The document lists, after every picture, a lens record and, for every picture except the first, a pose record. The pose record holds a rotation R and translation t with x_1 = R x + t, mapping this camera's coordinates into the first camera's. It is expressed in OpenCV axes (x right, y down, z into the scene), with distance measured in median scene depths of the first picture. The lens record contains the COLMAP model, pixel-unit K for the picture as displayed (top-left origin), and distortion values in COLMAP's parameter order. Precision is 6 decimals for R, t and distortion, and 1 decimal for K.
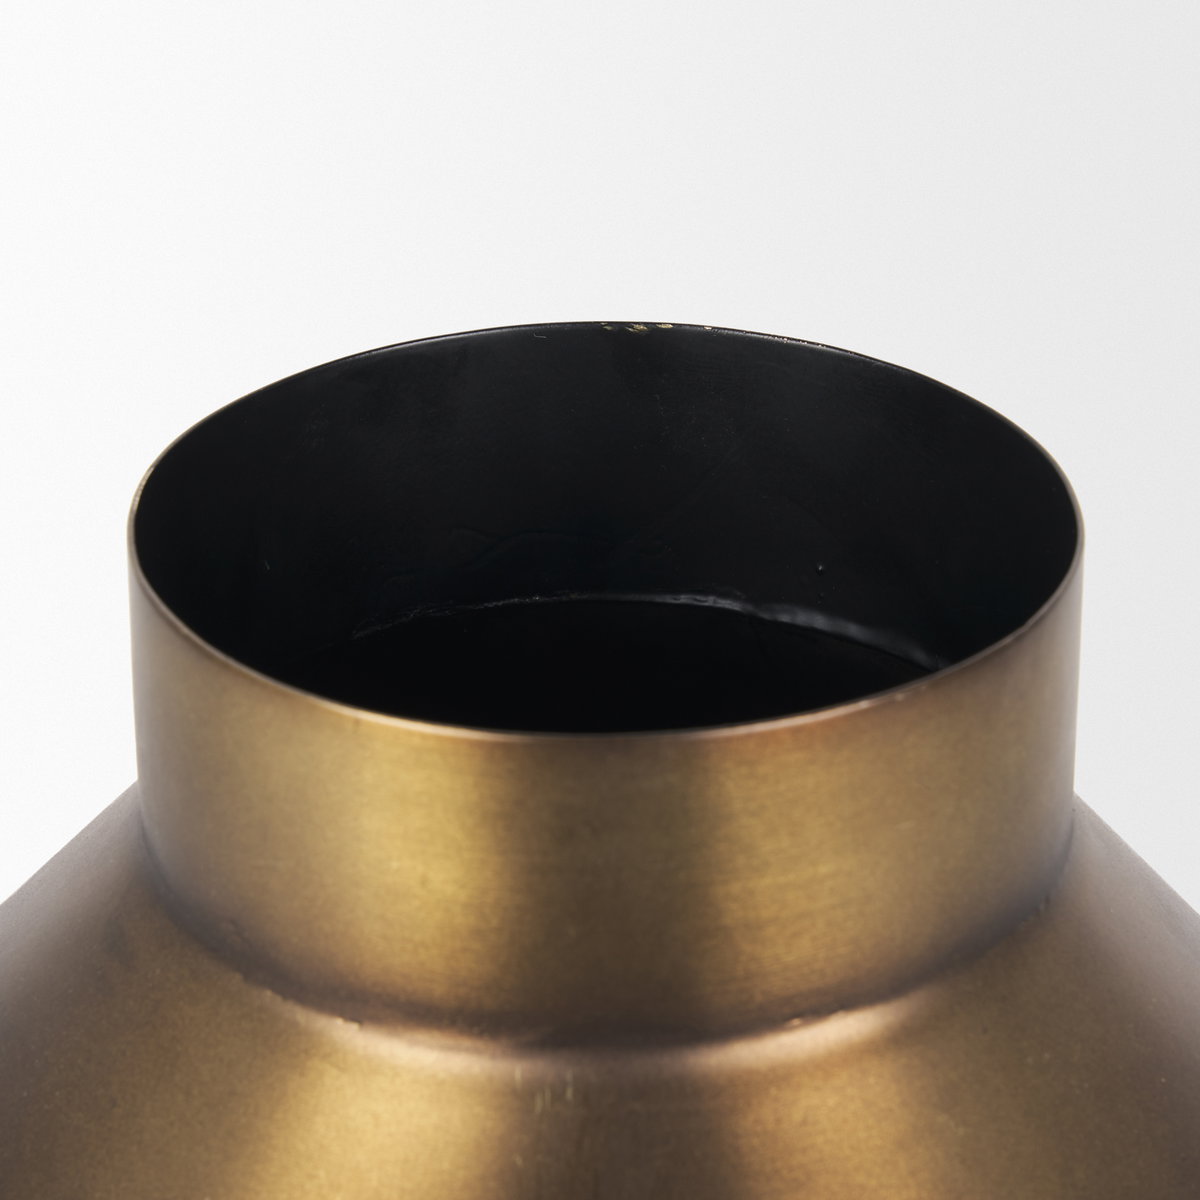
lens RADIAL K [[4458.4, 0, 610.8], [0, 4458.4, 604.8], [0, 0, 1]] dist [0.012805, 0.000000]
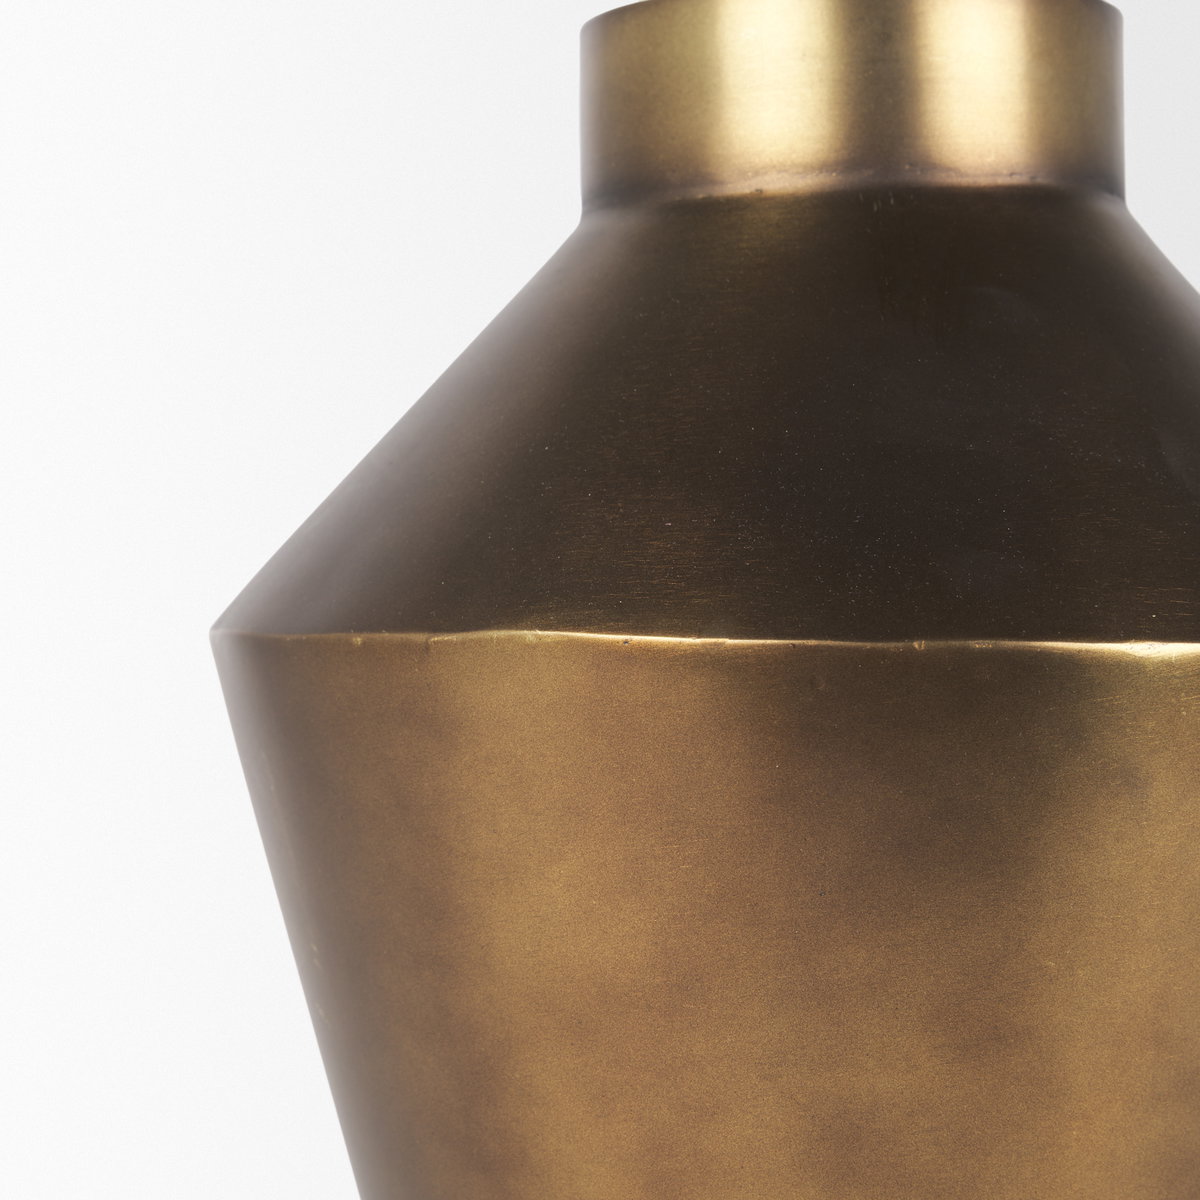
lens RADIAL K [[3528.5, 0, 495.3], [0, 3528.5, 602.3], [0, 0, 1]] dist [-0.027047, 0.000000]
pose [[0.994280, -0.004071, 0.106731, -0.307587], [0.056339, 0.868945, -0.491692, 0.905225], [-0.090742, 0.494892, 0.864204, -0.086079]]
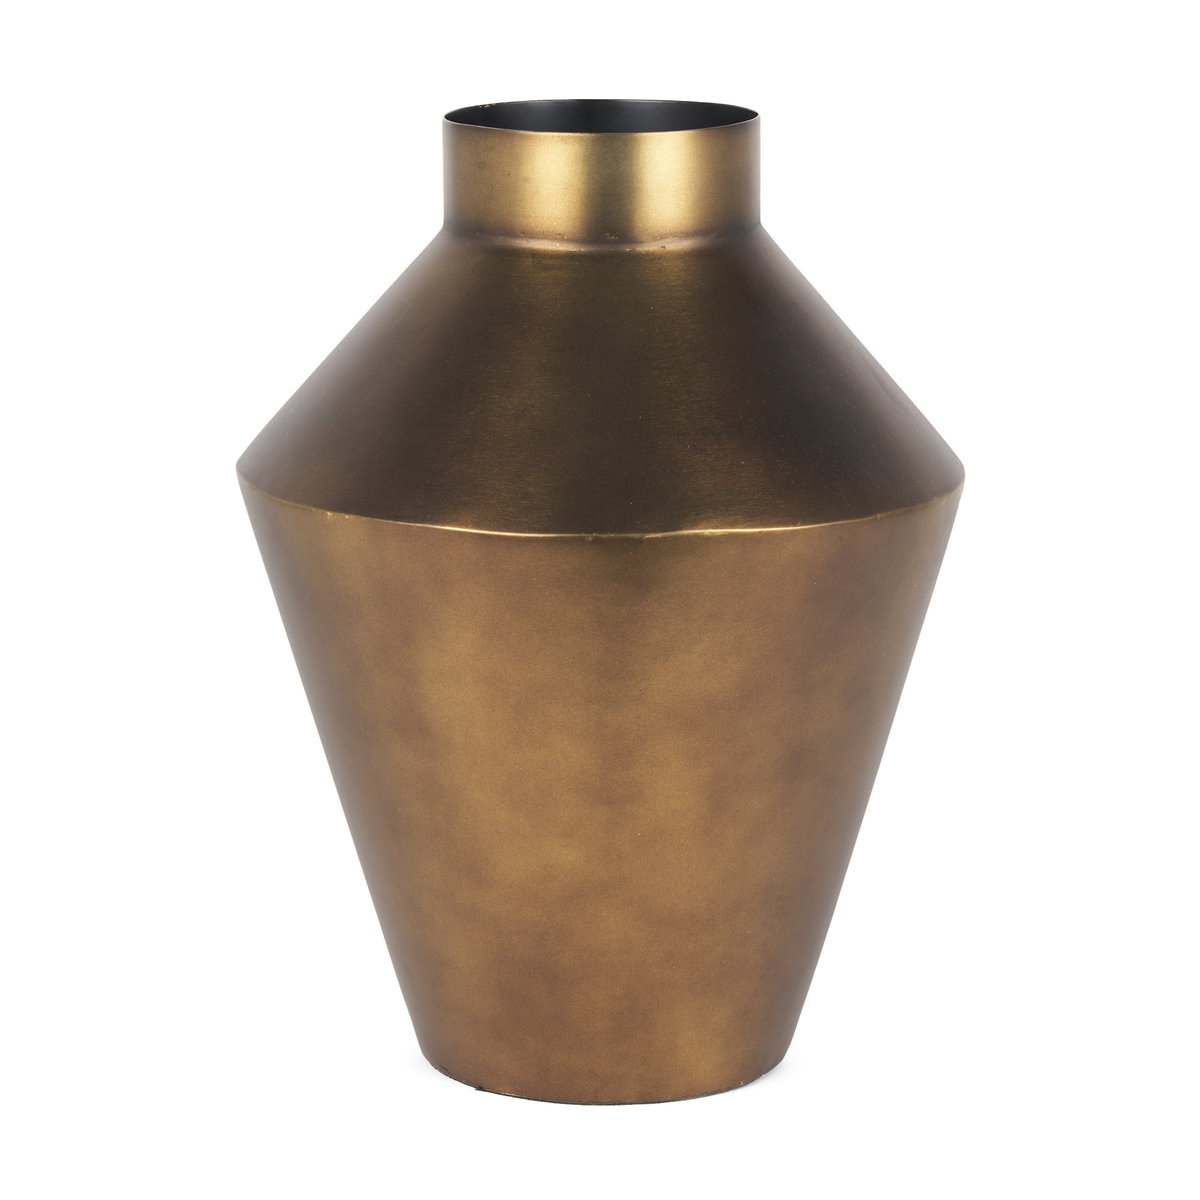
lens RADIAL K [[4458.4, 0, 601.3], [0, 4458.4, 600.9], [0, 0, 1]] dist [0.012805, 0.000000]
pose [[0.610170, -0.176380, 0.772388, -2.547643], [0.389601, 0.915682, -0.098674, 0.614220], [-0.689858, 0.361131, 0.627440, -0.830929]]
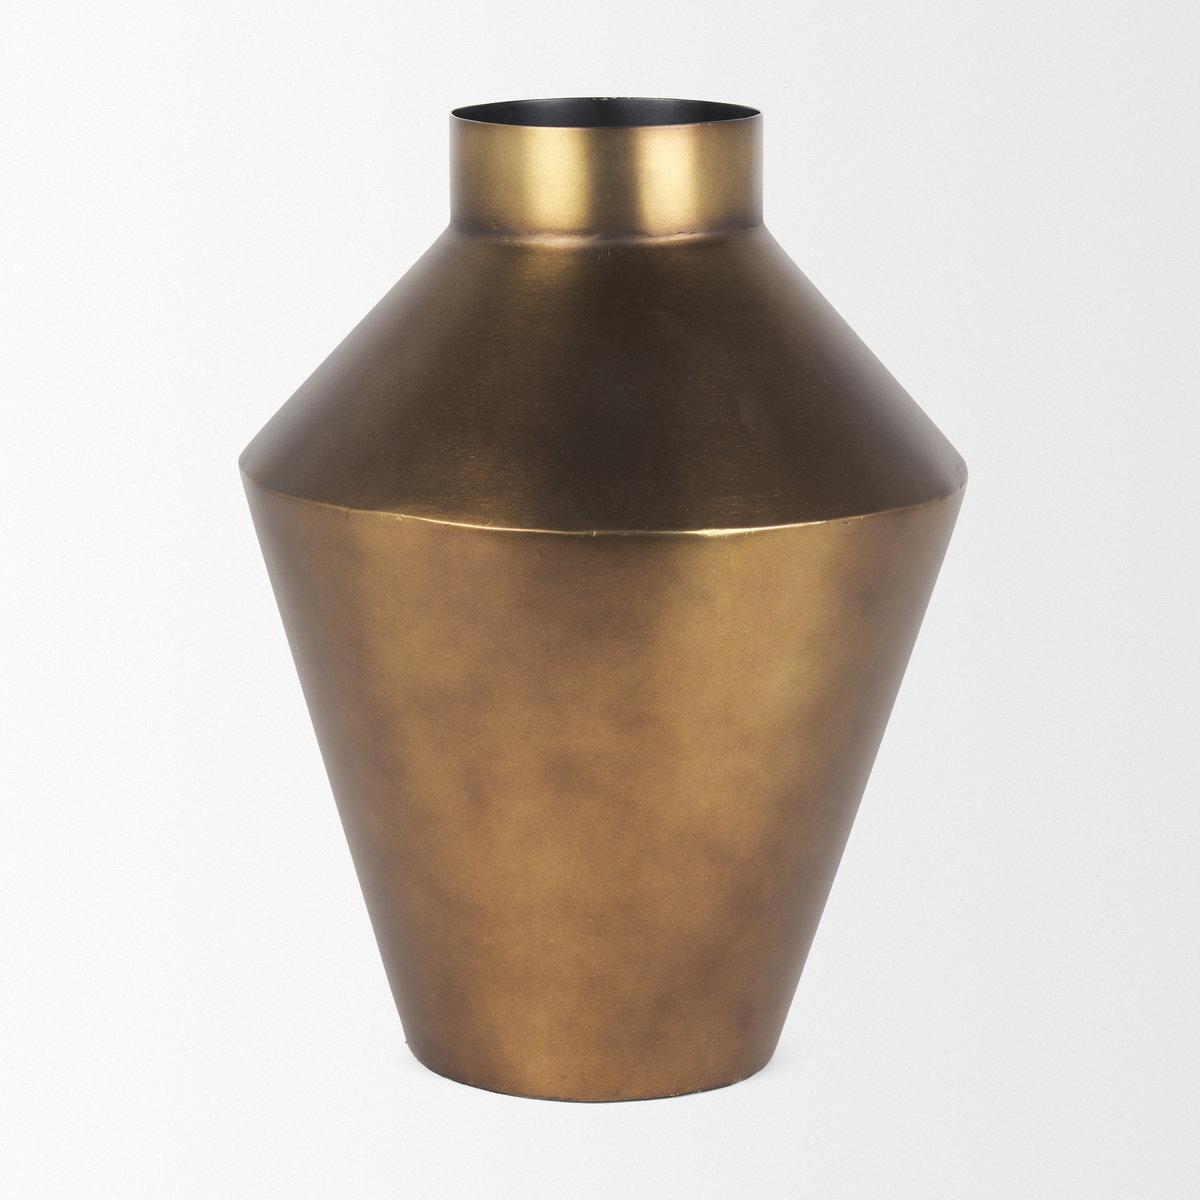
lens RADIAL K [[4458.4, 0, 600.8], [0, 4458.4, 604.4], [0, 0, 1]] dist [0.012805, 0.000000]
pose [[0.996353, -0.018615, 0.083271, -0.279642], [0.042440, 0.954749, -0.294370, 1.262917], [-0.074023, 0.296830, 0.952057, -1.898782]]
